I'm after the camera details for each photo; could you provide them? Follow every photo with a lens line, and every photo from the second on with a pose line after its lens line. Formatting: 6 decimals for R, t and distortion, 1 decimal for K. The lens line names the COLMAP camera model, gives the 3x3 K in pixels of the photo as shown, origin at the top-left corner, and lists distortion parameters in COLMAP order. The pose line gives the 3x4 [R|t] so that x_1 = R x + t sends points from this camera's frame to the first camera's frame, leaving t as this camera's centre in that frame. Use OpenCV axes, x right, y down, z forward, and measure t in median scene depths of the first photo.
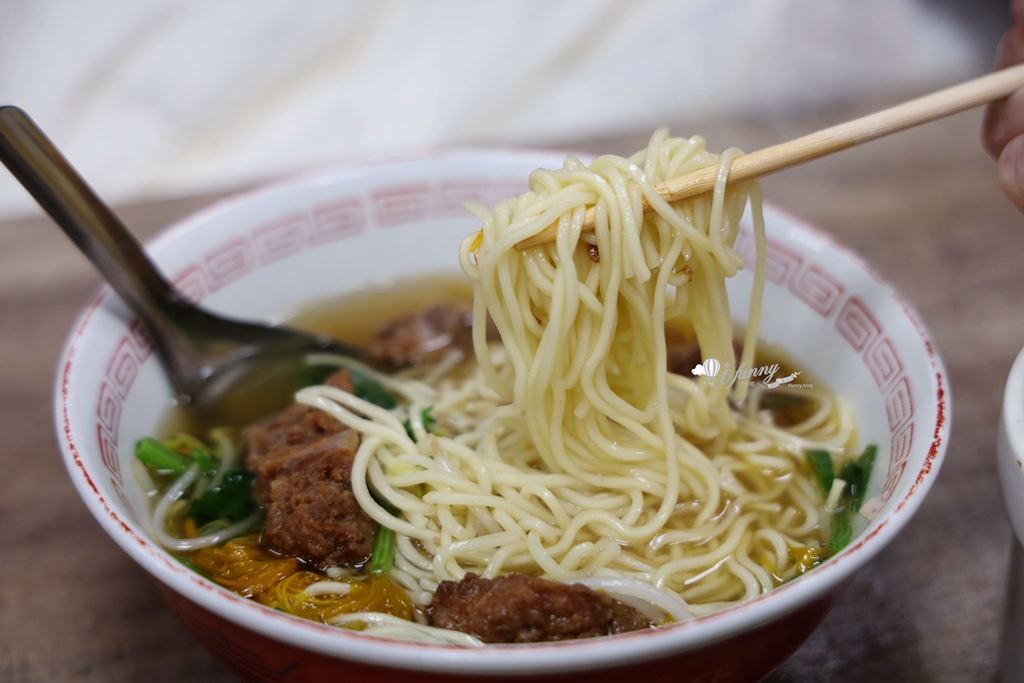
lens RADIAL K [[2300.3, 0, 512.0], [0, 2300.3, 341.5], [0, 0, 1]] dist [0.284965, 0.369222]
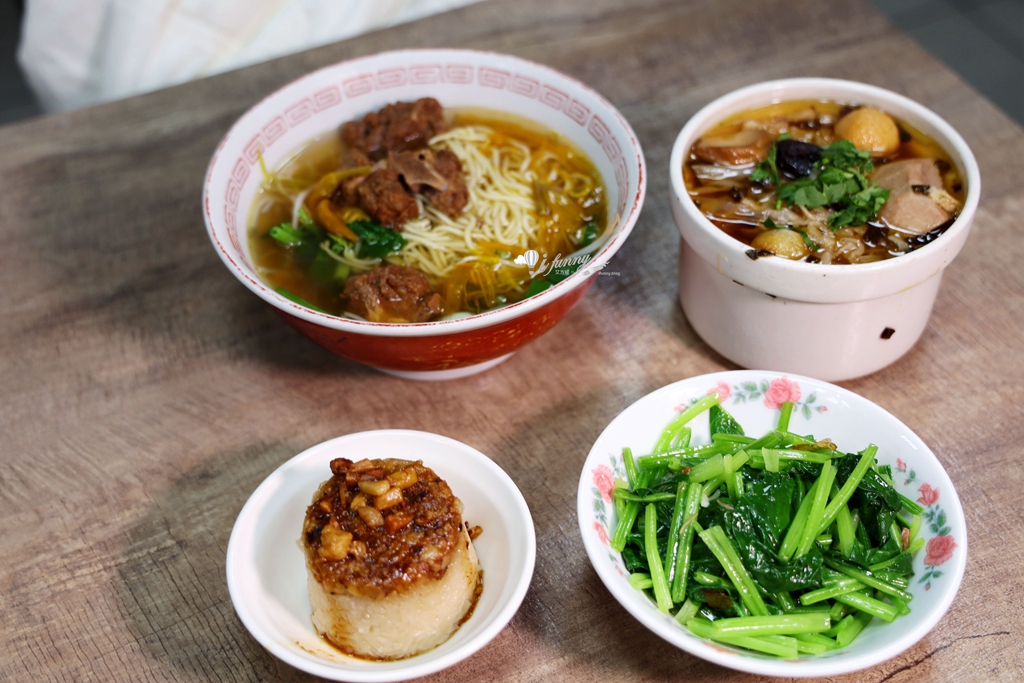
lens RADIAL K [[1446.8, 0, 512.0], [0, 1446.8, 341.5], [0, 0, 1]] dist [0.136037, -0.031275]
pose [[0.991588, -0.118684, 0.051646, -0.010633], [0.105783, 0.973024, 0.205022, -0.099196], [-0.074586, -0.197834, 0.977394, -0.262975]]
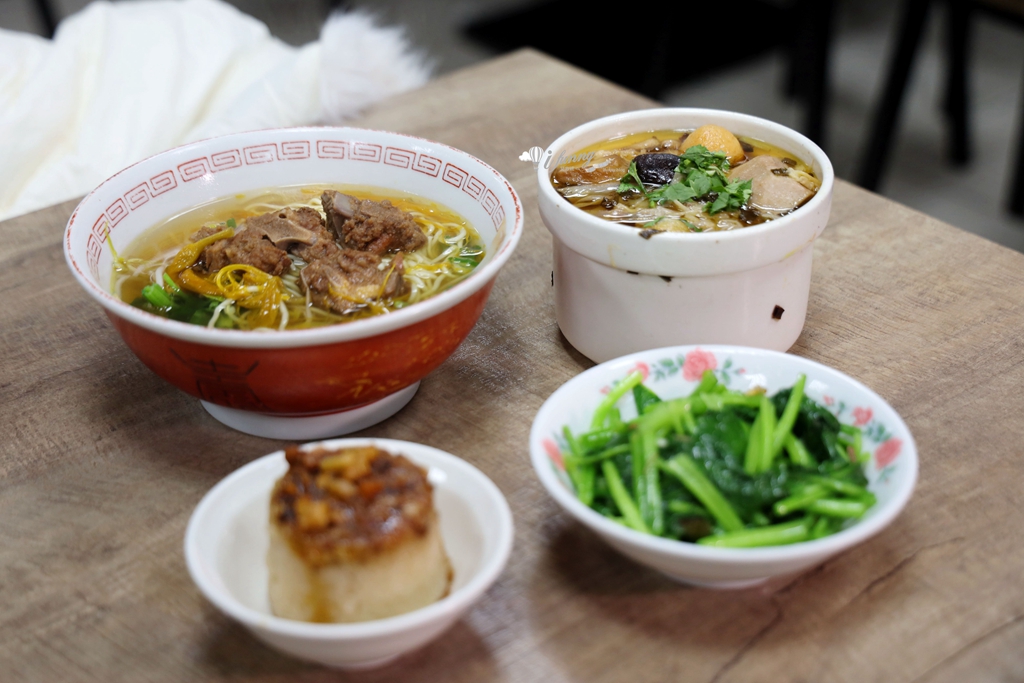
lens RADIAL K [[1838.4, 0, 512.0], [0, 1838.4, 341.5], [0, 0, 1]] dist [0.202128, 0.224951]
pose [[0.928033, -0.218471, 0.301704, -0.326482], [0.233695, 0.972197, -0.014848, 0.175180], [-0.290072, 0.084286, 0.953286, -0.520977]]
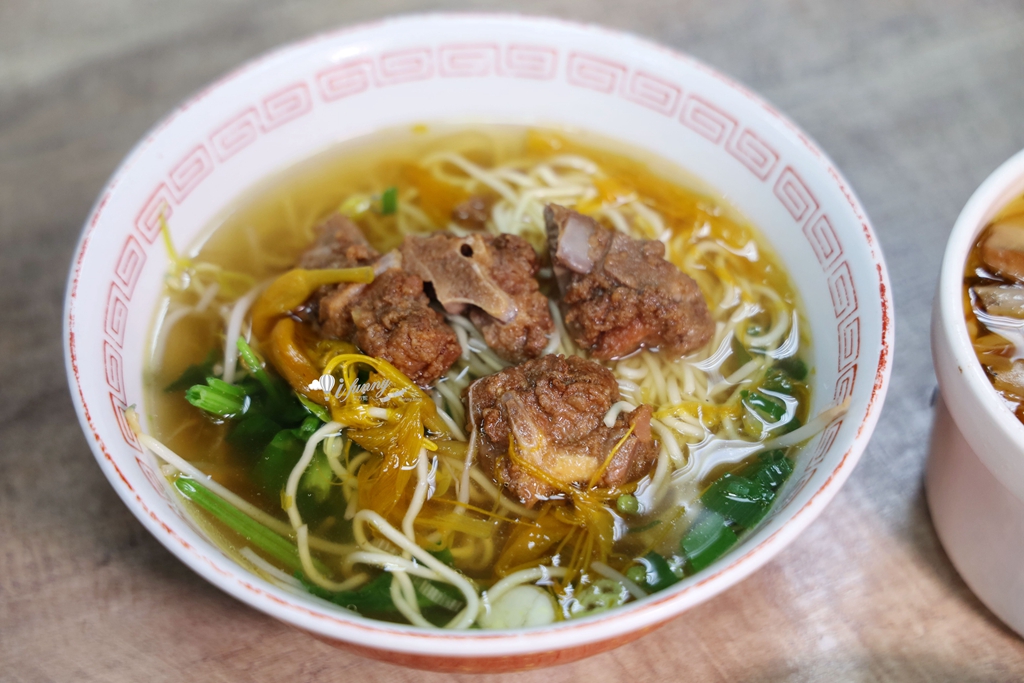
lens RADIAL K [[2300.3, 0, 512.0], [0, 2300.3, 341.5], [0, 0, 1]] dist [0.284965, 0.369222]
pose [[0.992436, -0.092969, 0.080168, -0.077012], [0.064117, 0.949446, 0.307314, -0.297266], [-0.104685, -0.299850, 0.948225, -0.020339]]
